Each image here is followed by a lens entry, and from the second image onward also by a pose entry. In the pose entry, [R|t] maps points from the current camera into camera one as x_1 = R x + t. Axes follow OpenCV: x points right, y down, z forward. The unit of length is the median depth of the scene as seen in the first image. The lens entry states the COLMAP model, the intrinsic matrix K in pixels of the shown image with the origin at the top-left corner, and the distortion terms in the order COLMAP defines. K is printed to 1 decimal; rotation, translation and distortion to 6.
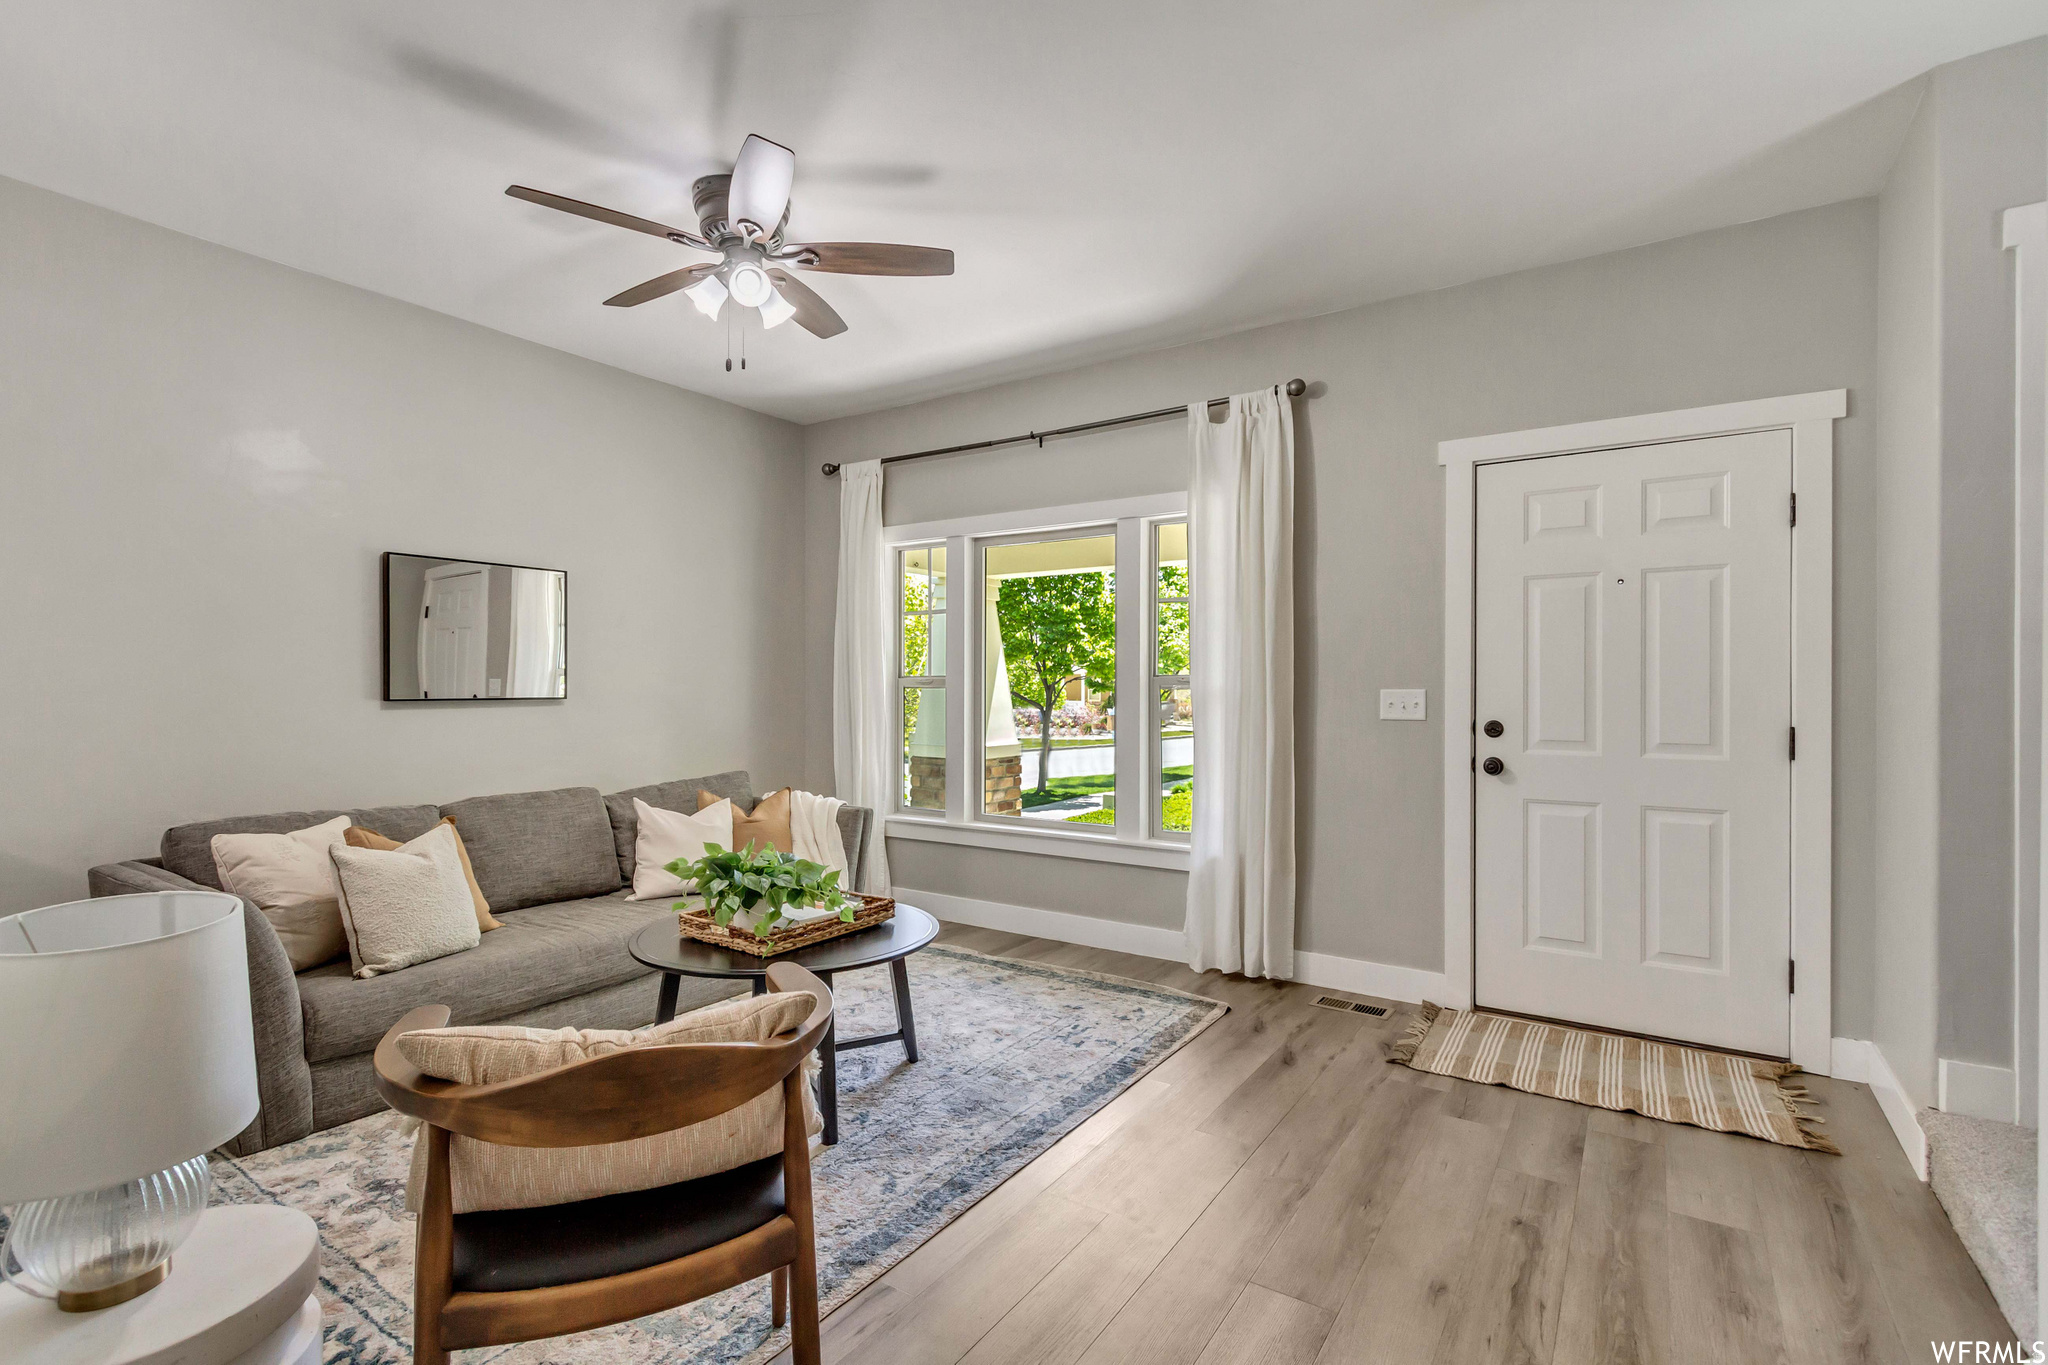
lens RADIAL K [[949.7, 0, 1017.9], [0, 949.7, 687.5], [0, 0, 1]] dist [0.003445, 0.000049]
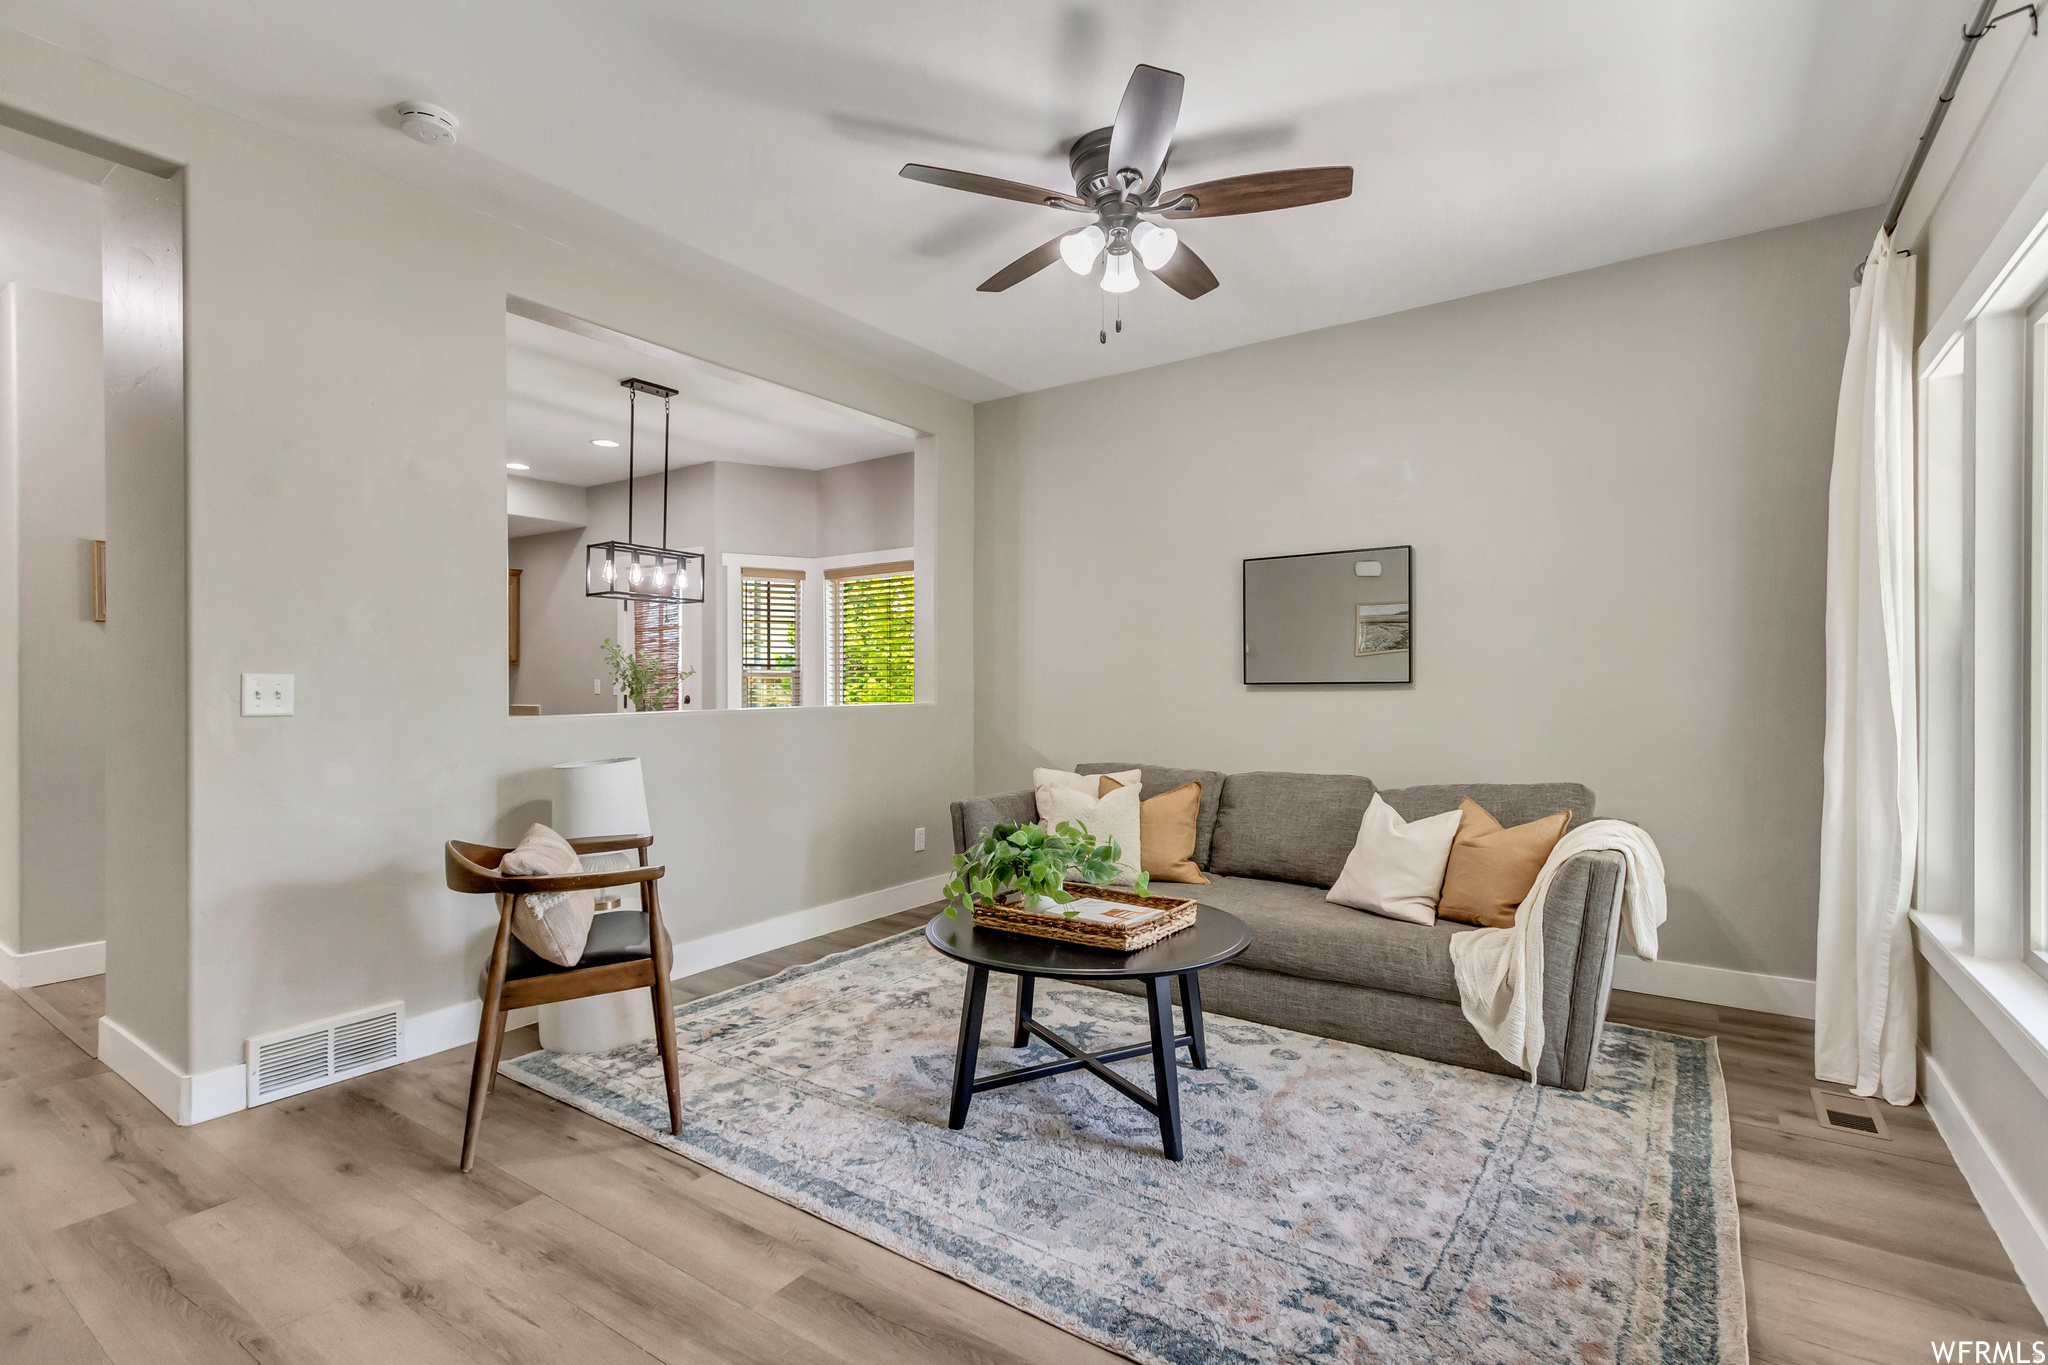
lens RADIAL K [[949.7, 0, 1022.0], [0, 949.7, 680.5], [0, 0, 1]] dist [0.003445, 0.000049]
pose [[-0.026137, -0.009369, -0.999614, 0.542067], [0.004977, 0.999942, -0.009502, 0.019201], [0.999646, -0.005223, -0.026089, 0.756007]]
